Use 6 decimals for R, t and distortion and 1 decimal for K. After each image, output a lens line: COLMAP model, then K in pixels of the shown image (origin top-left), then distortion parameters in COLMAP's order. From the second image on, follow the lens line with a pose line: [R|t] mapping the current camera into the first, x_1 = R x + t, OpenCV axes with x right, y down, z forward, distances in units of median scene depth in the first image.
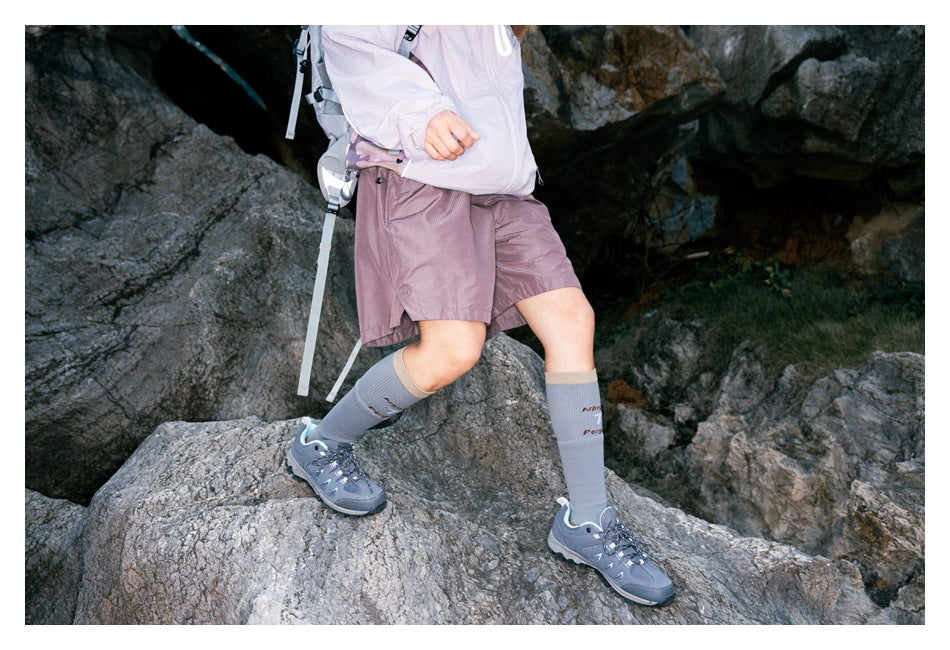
lens RADIAL K [[737.9, 0, 475.4], [0, 737.9, 325.6], [0, 0, 1]] dist [-0.106580, 0.079944]
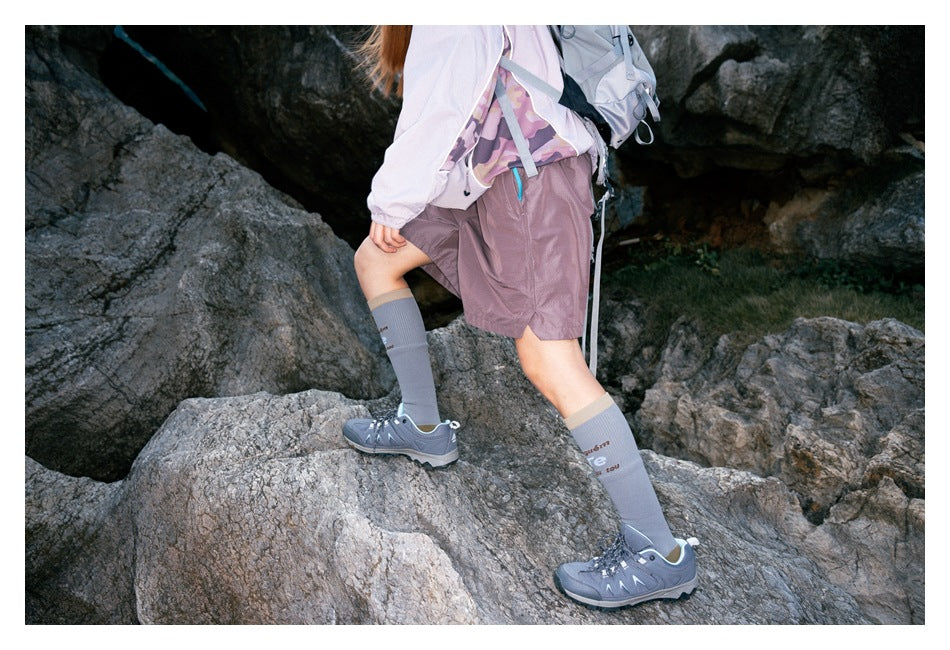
lens RADIAL K [[737.9, 0, 477.7], [0, 737.9, 325.1], [0, 0, 1]] dist [-0.106580, 0.079944]
pose [[0.993329, -0.035996, 0.109549, -0.065817], [0.035548, 0.999350, 0.006040, 0.019105], [-0.109695, -0.002105, 0.993963, -0.076826]]
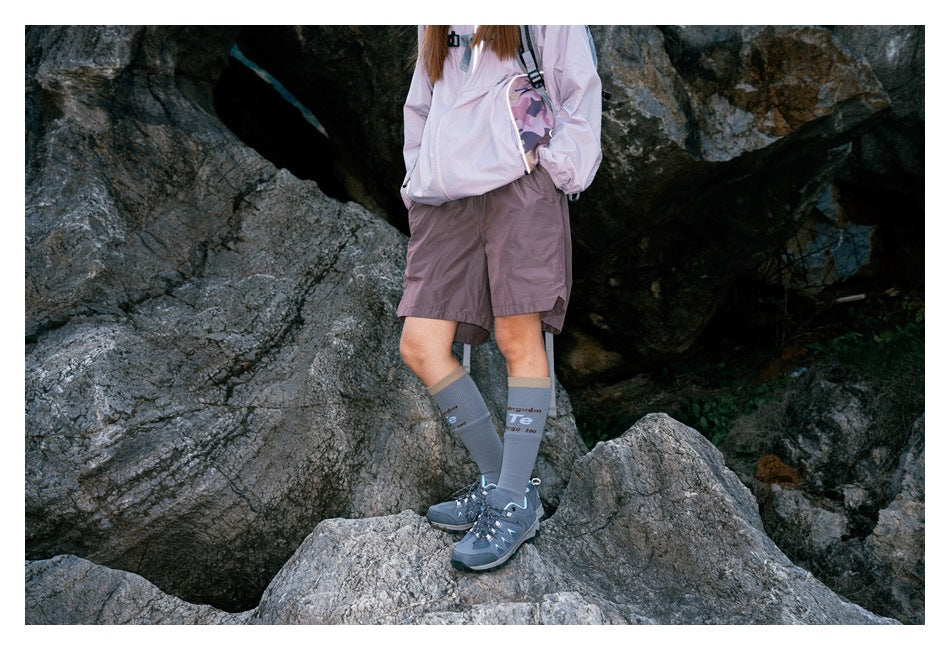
lens RADIAL K [[911.2, 0, 473.4], [0, 911.2, 323.3], [0, 0, 1]] dist [0.051299, 0.000000]
pose [[0.997536, -0.016466, -0.068197, -0.088660], [0.013004, 0.998619, -0.050902, -0.035256], [0.068941, 0.049890, 0.996372, -0.113321]]
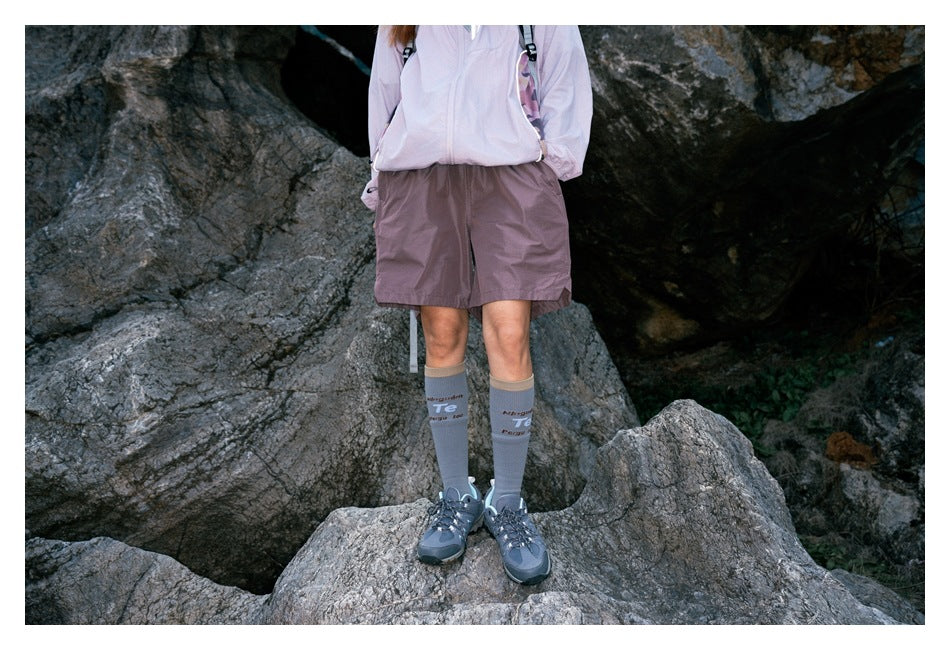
lens RADIAL K [[911.2, 0, 469.4], [0, 911.2, 324.0], [0, 0, 1]] dist [0.051299, 0.000000]
pose [[0.979916, -0.024958, -0.197845, -0.004546], [0.024292, 0.999688, -0.005790, -0.060459], [0.197928, 0.000868, 0.980216, -0.095554]]
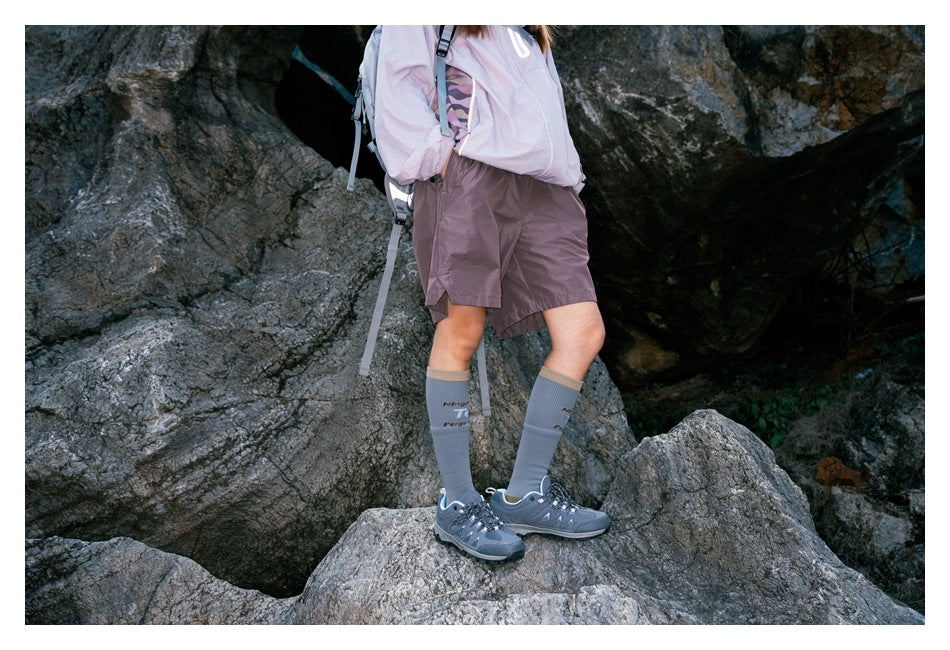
lens RADIAL K [[911.2, 0, 470.3], [0, 911.2, 323.2], [0, 0, 1]] dist [0.051299, 0.000000]
pose [[0.989868, -0.010844, -0.141573, -0.071926], [0.003222, 0.998538, -0.053959, -0.027436], [0.141951, 0.052956, 0.988456, -0.113128]]
